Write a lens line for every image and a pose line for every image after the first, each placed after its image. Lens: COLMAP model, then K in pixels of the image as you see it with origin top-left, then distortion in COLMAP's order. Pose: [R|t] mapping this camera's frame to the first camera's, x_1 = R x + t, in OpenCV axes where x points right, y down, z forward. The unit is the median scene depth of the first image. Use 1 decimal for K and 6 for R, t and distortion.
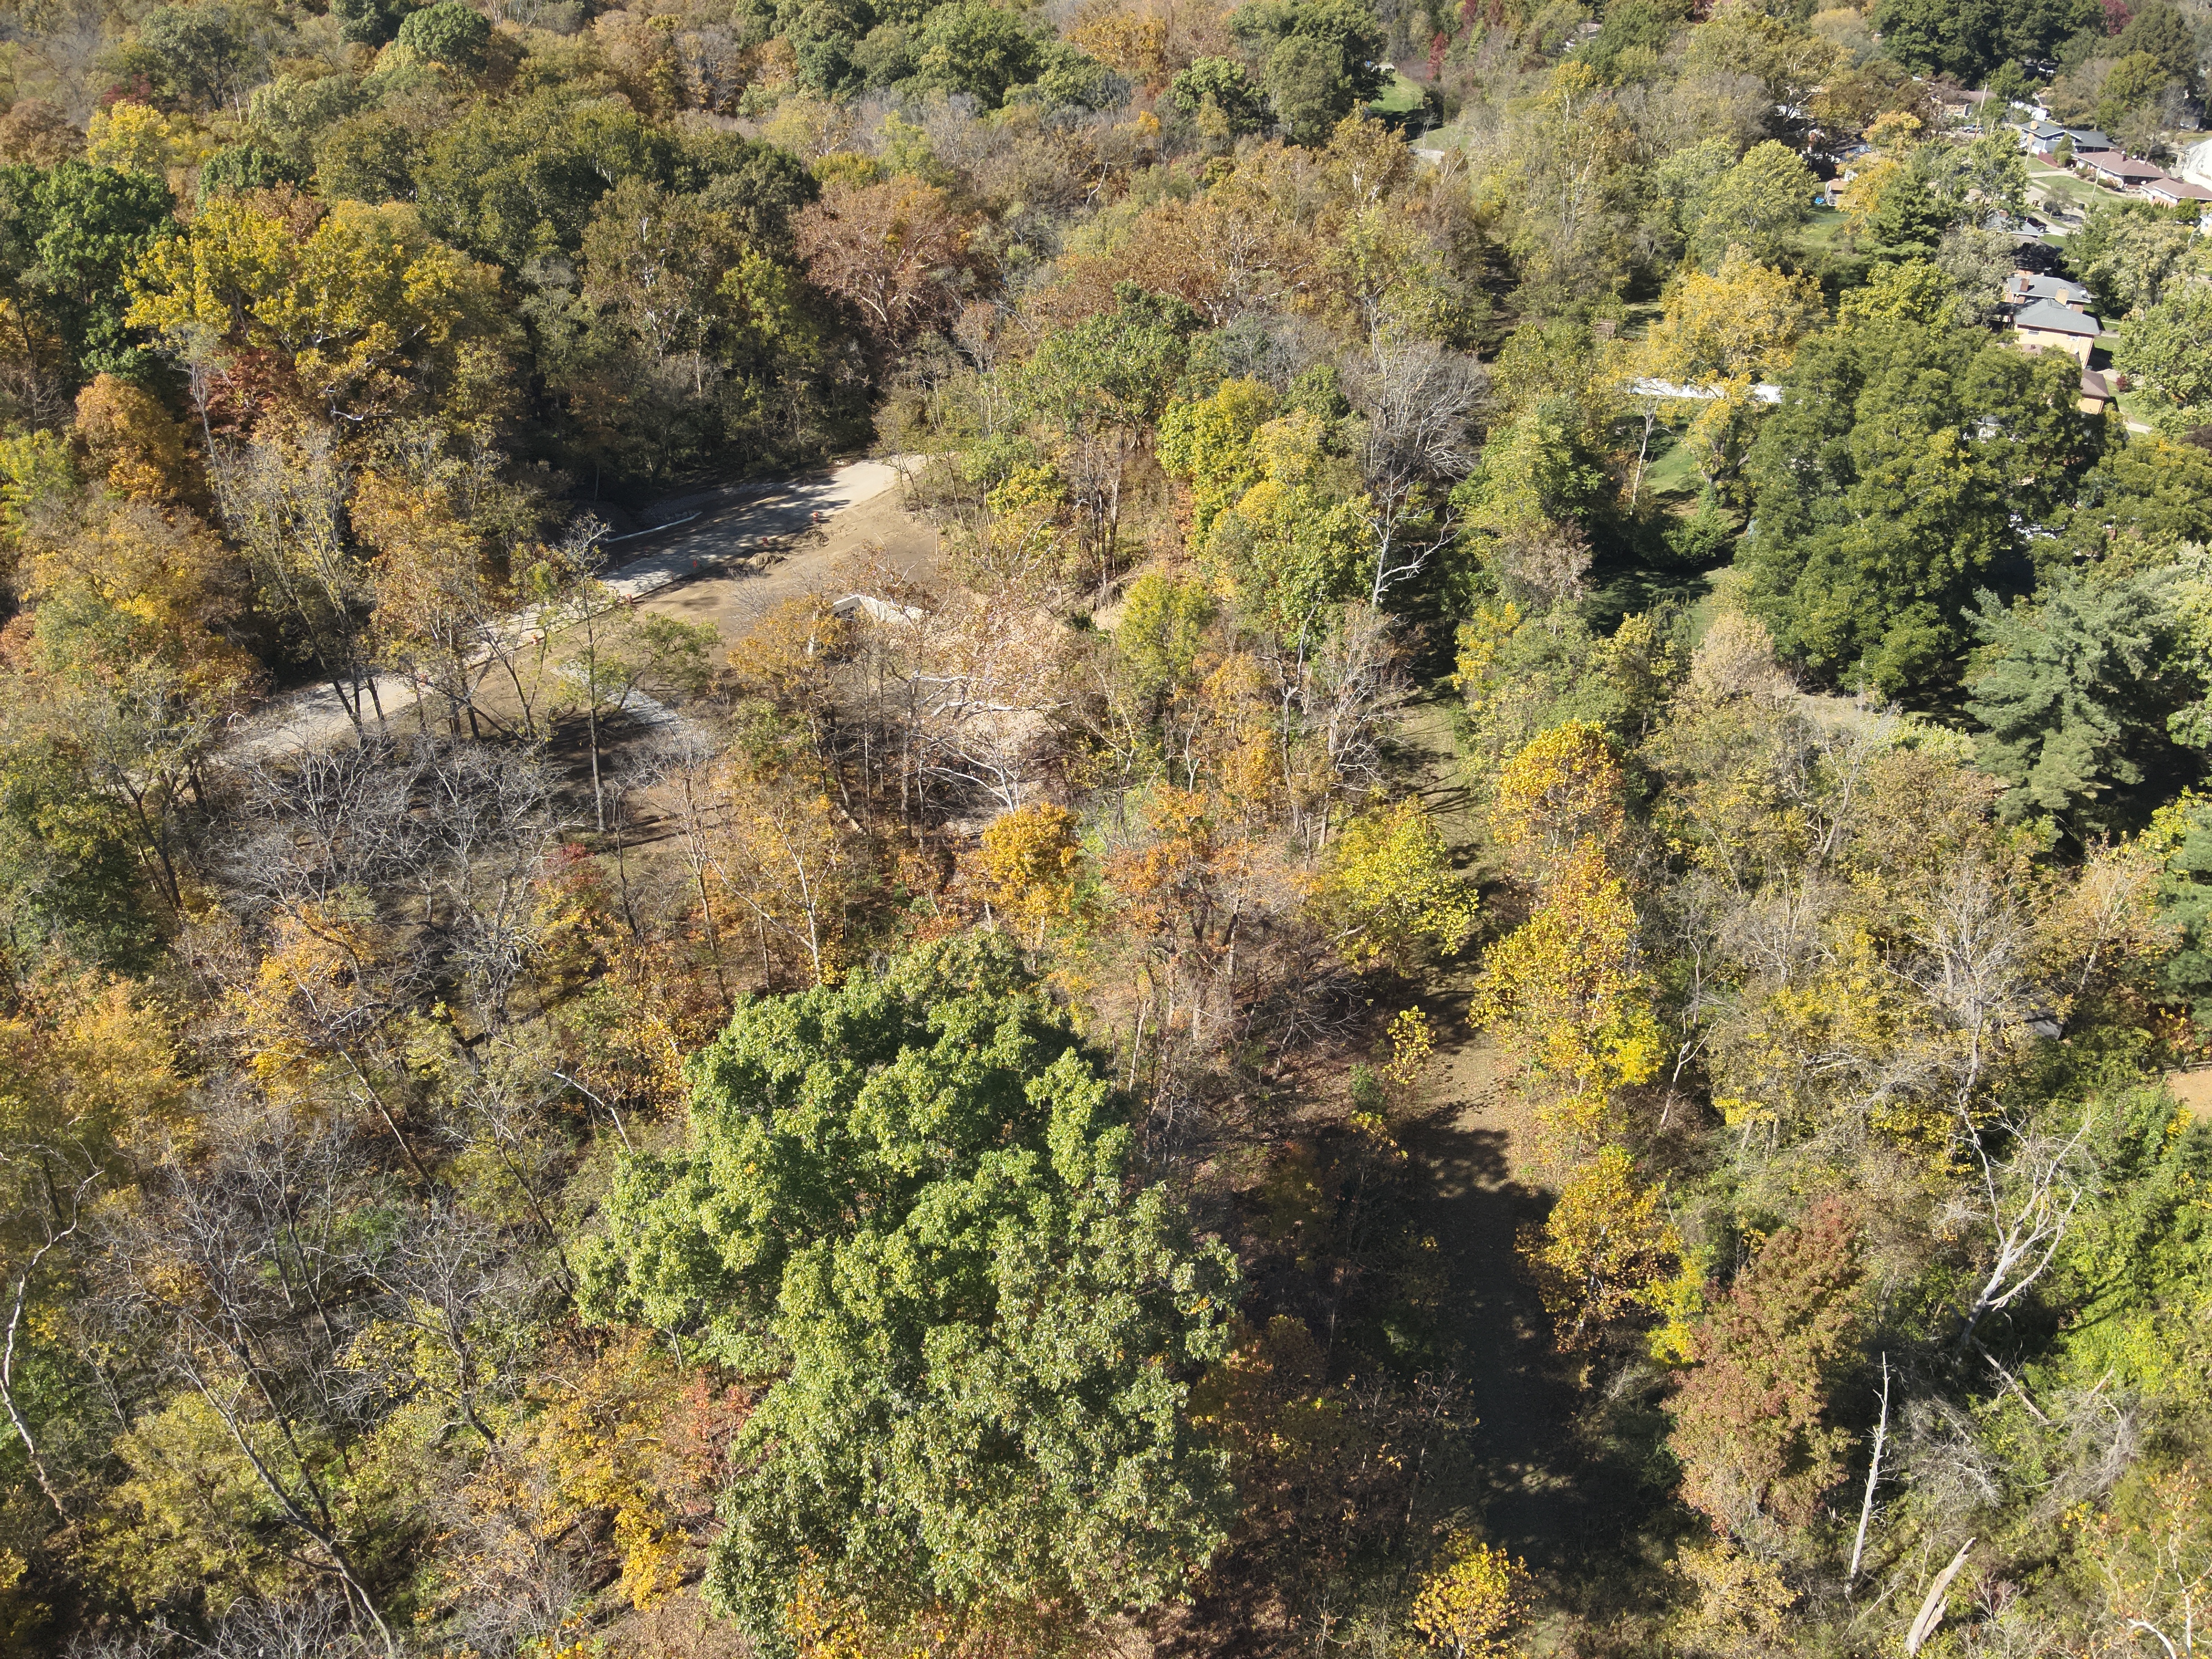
lens RADIAL K [[1622.4, 0, 1105.9], [0, 1622.4, 841.8], [0, 0, 1]] dist [0.118246, -0.220640]
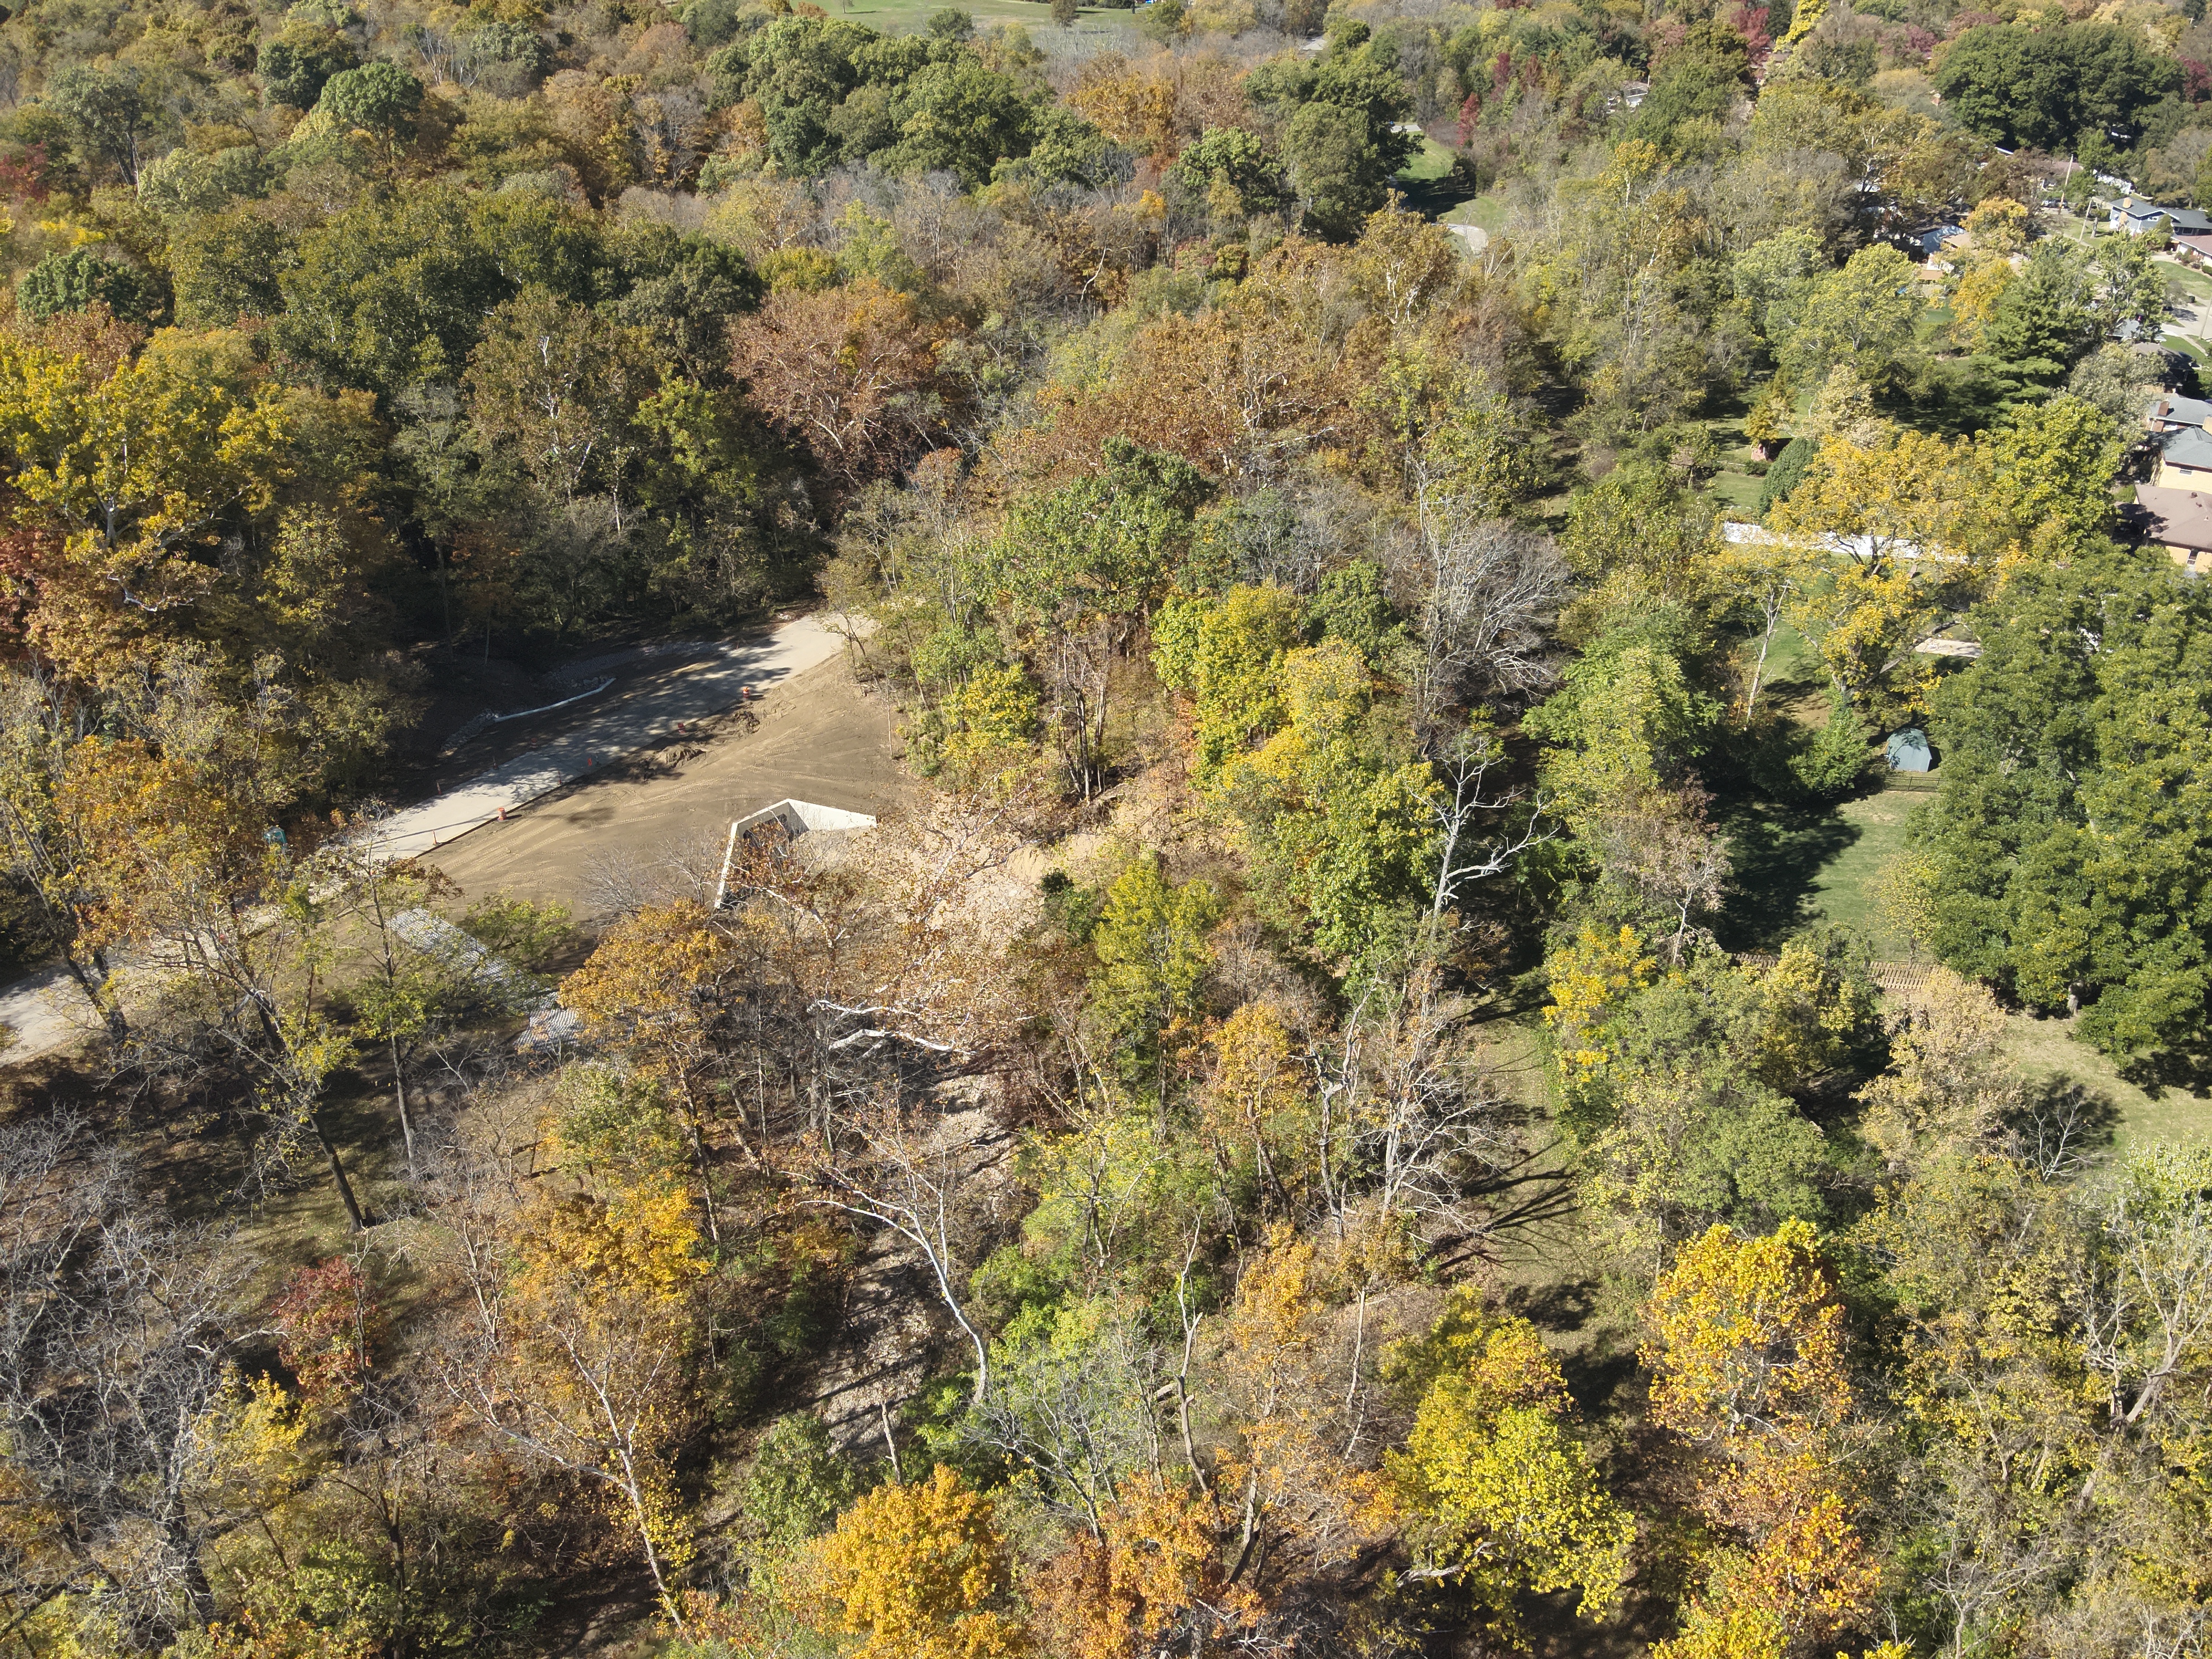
lens RADIAL K [[1622.4, 0, 1105.9], [0, 1622.4, 841.8], [0, 0, 1]] dist [0.118246, -0.220640]
pose [[0.999962, 0.007134, -0.004911, 0.010110], [-0.007224, 0.999802, -0.018545, -0.100874], [0.004778, 0.018580, 0.999816, 0.157386]]
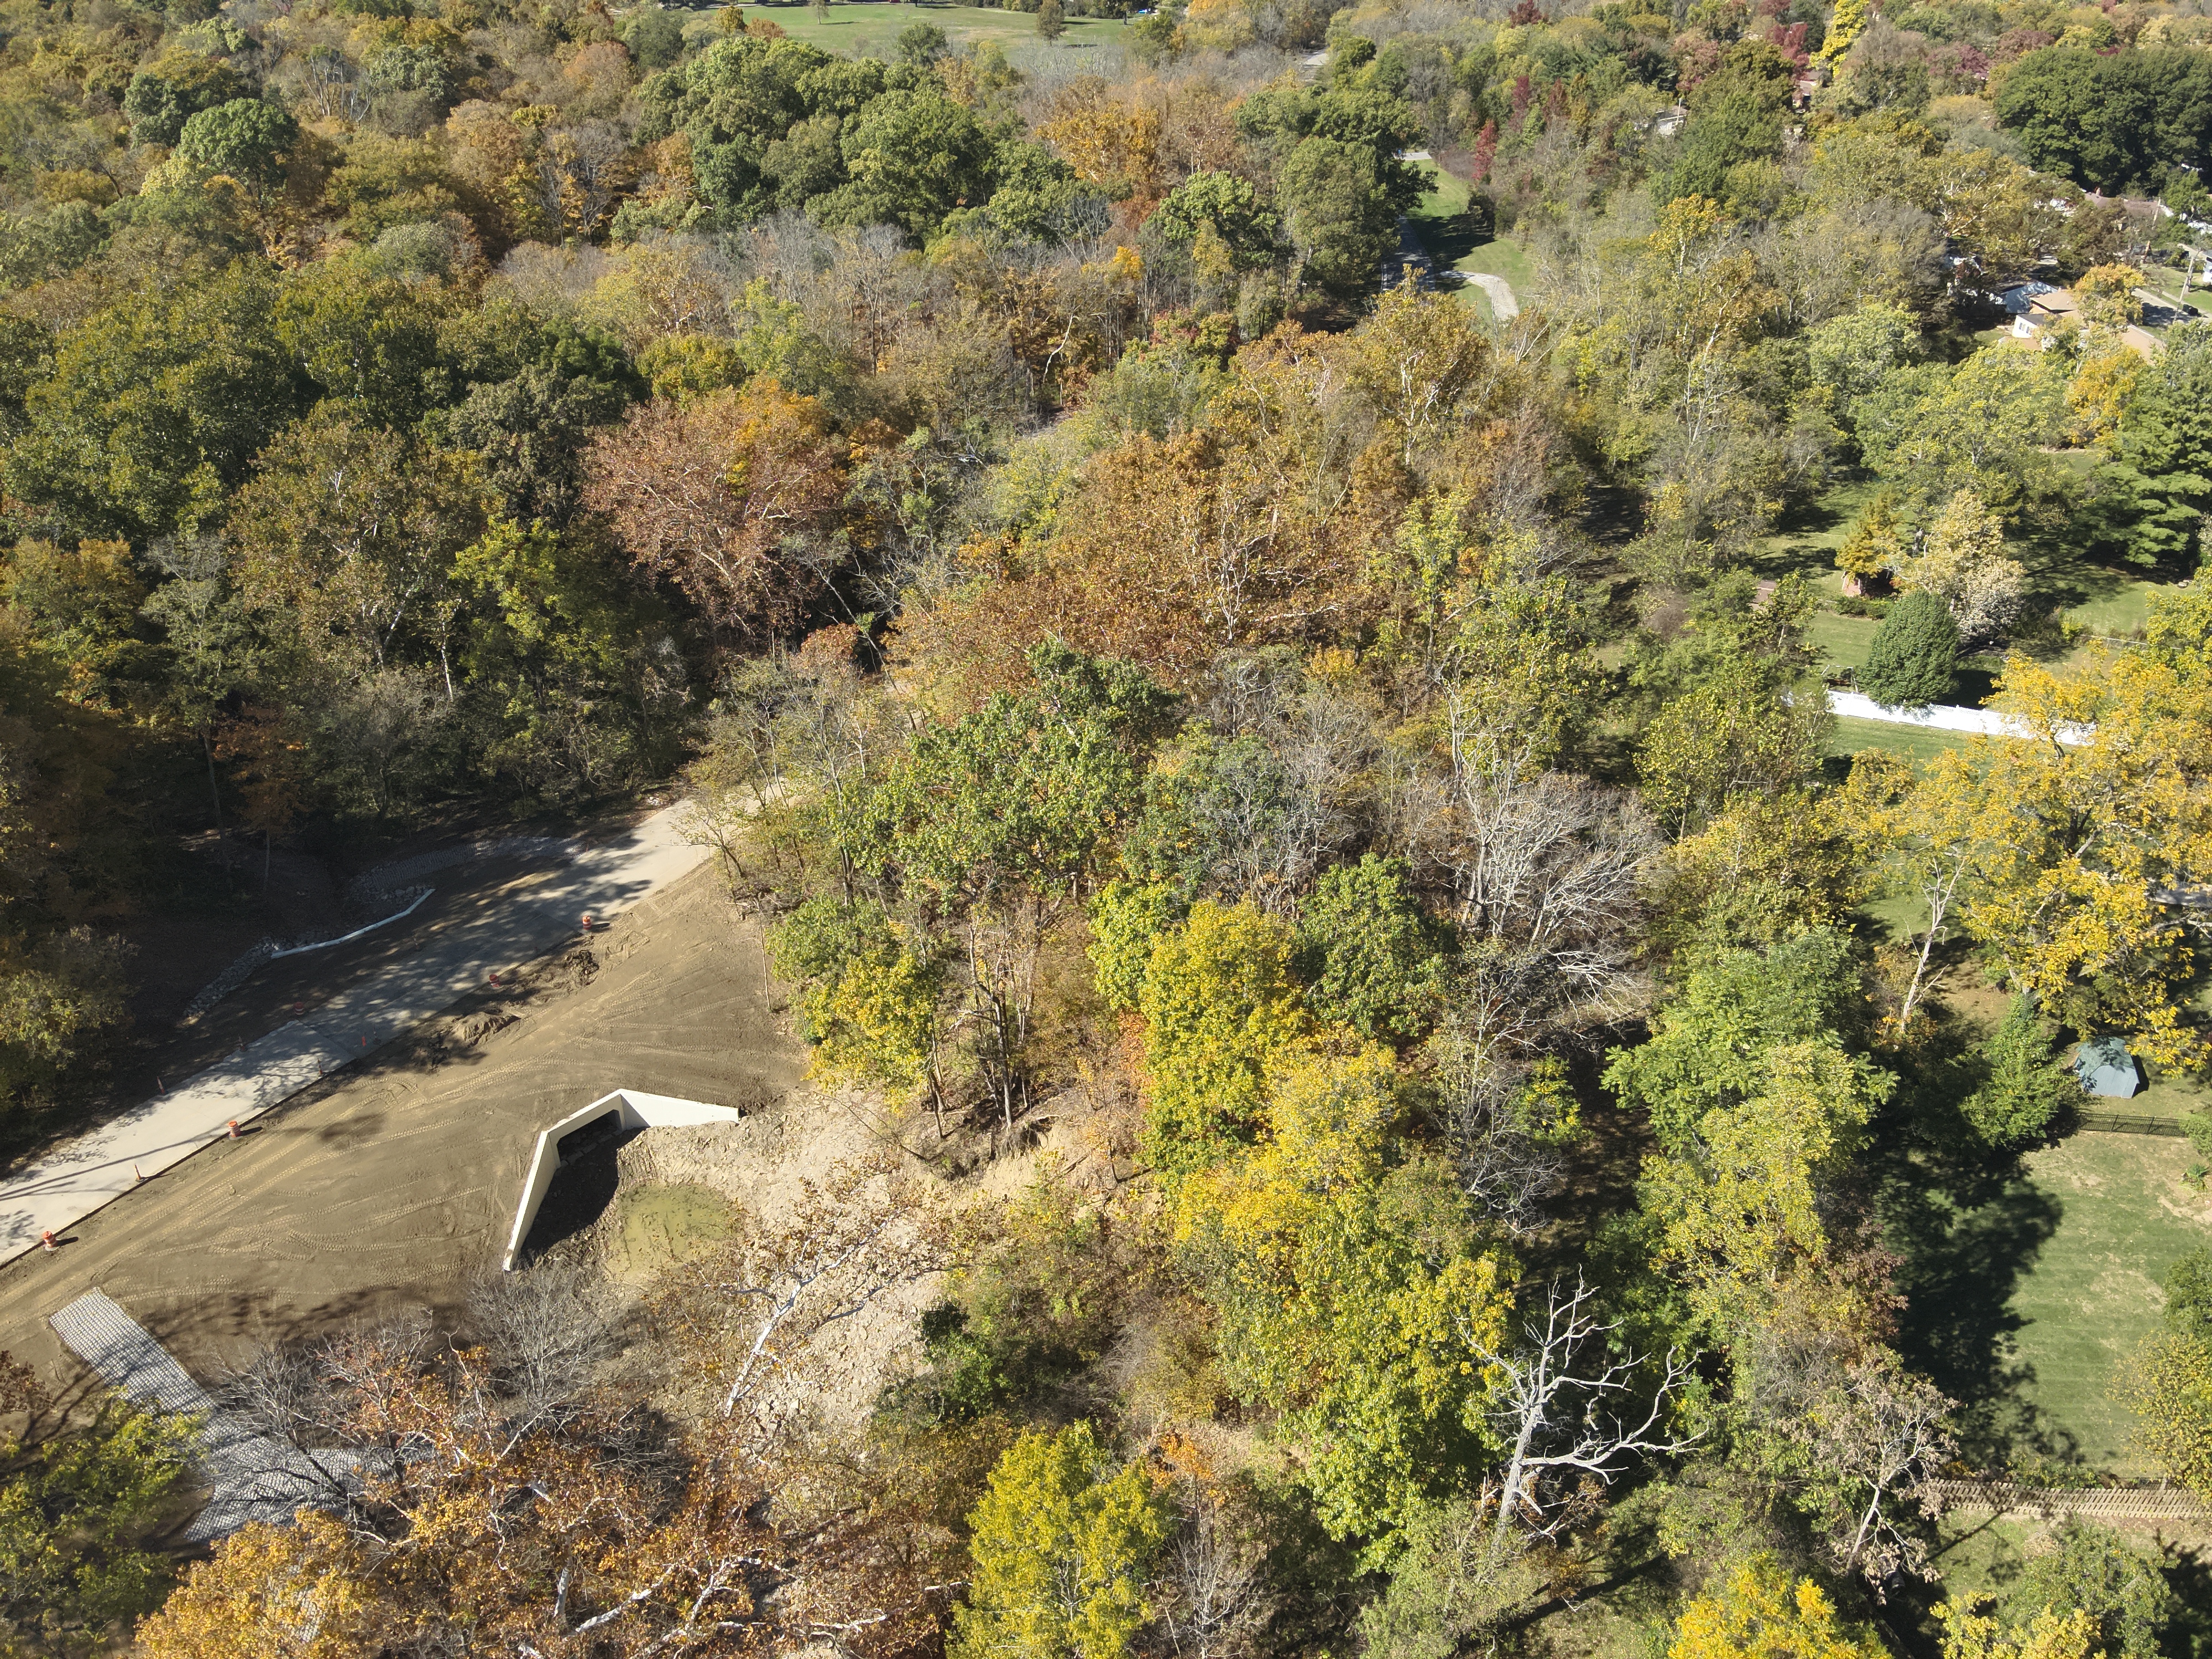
lens RADIAL K [[1622.4, 0, 1105.9], [0, 1622.4, 841.8], [0, 0, 1]] dist [0.118246, -0.220640]
pose [[0.999944, 0.008951, -0.005611, 0.030701], [-0.009056, 0.999778, -0.019004, -0.204824], [0.005440, 0.019054, 0.999804, 0.320736]]
